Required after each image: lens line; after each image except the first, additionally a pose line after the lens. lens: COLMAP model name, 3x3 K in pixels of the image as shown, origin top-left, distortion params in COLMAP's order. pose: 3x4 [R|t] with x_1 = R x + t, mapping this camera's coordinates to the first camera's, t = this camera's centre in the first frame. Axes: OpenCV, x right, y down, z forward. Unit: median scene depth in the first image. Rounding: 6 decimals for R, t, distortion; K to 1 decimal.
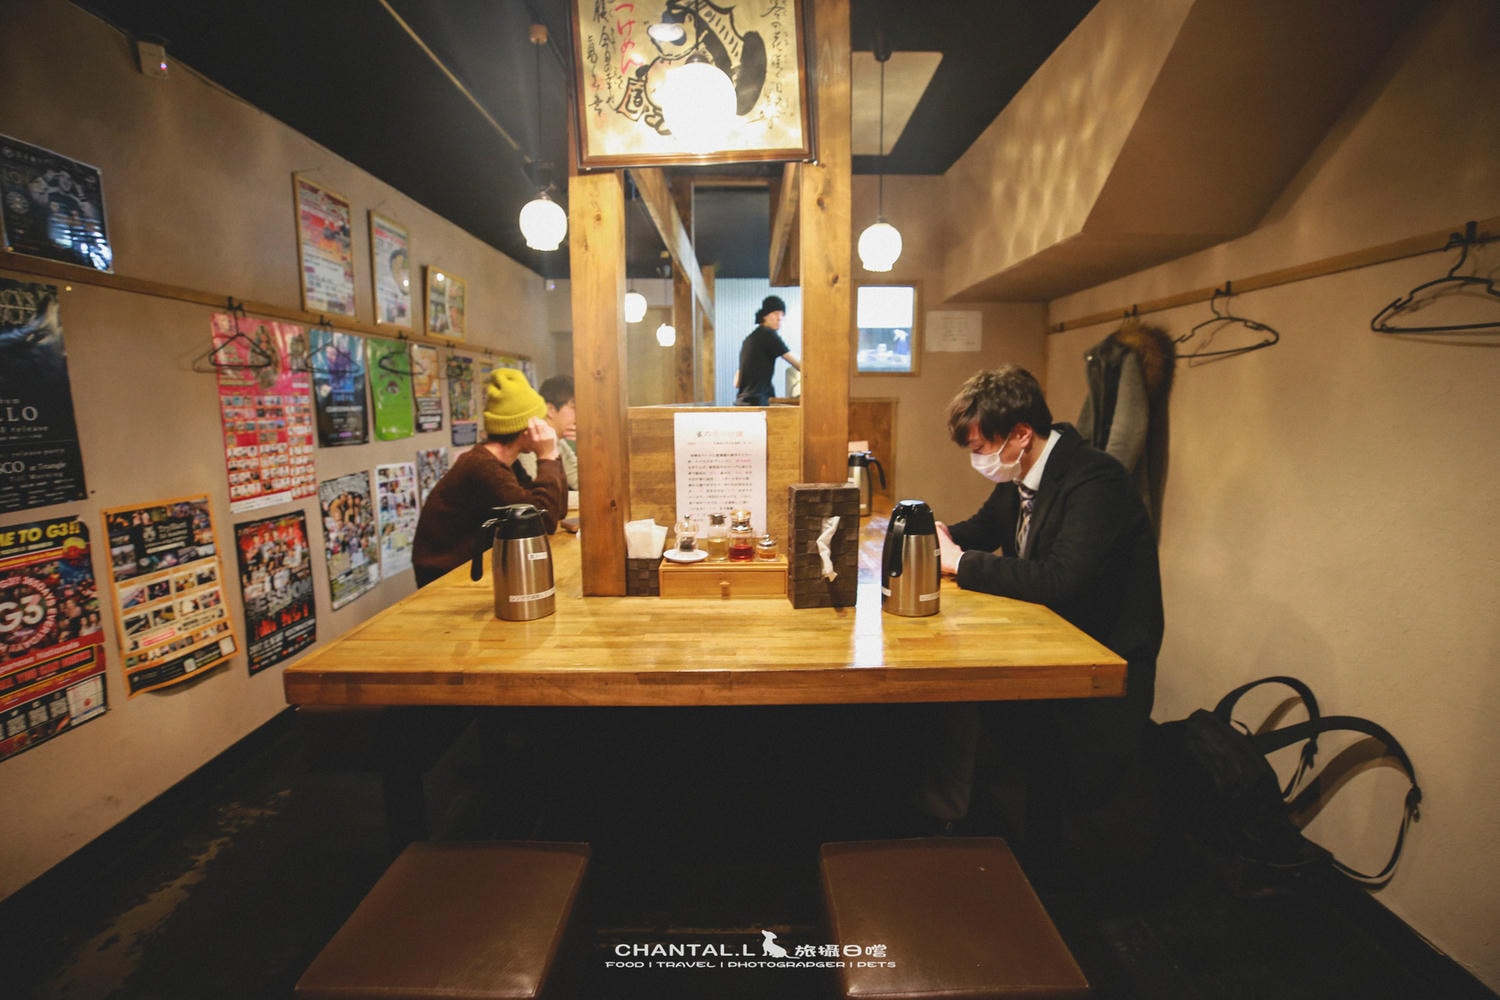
lens RADIAL K [[664.9, 0, 749.5], [0, 664.9, 491.0], [0, 0, 1]] dist [-0.071746, 0.034450]
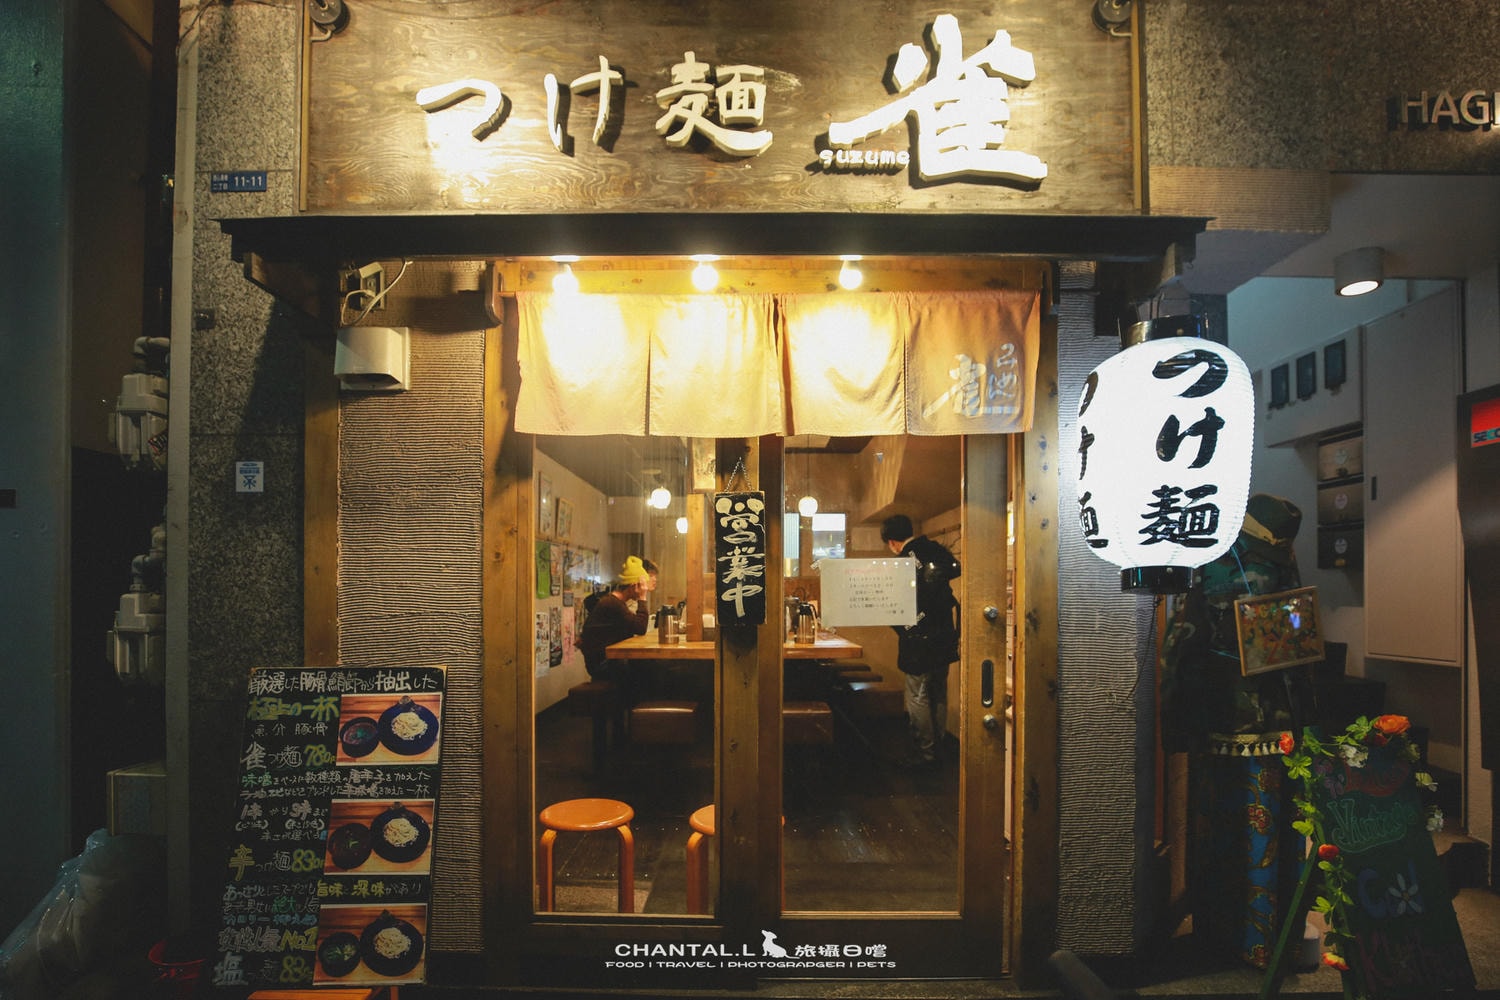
lens RADIAL K [[664.9, 0, 749.5], [0, 664.9, 491.0], [0, 0, 1]] dist [-0.071746, 0.034450]
pose [[0.999981, 0.004744, -0.003947, 0.007438], [-0.005670, 0.958791, -0.284055, 0.129497], [0.002437, 0.284071, 0.958800, -0.684752]]
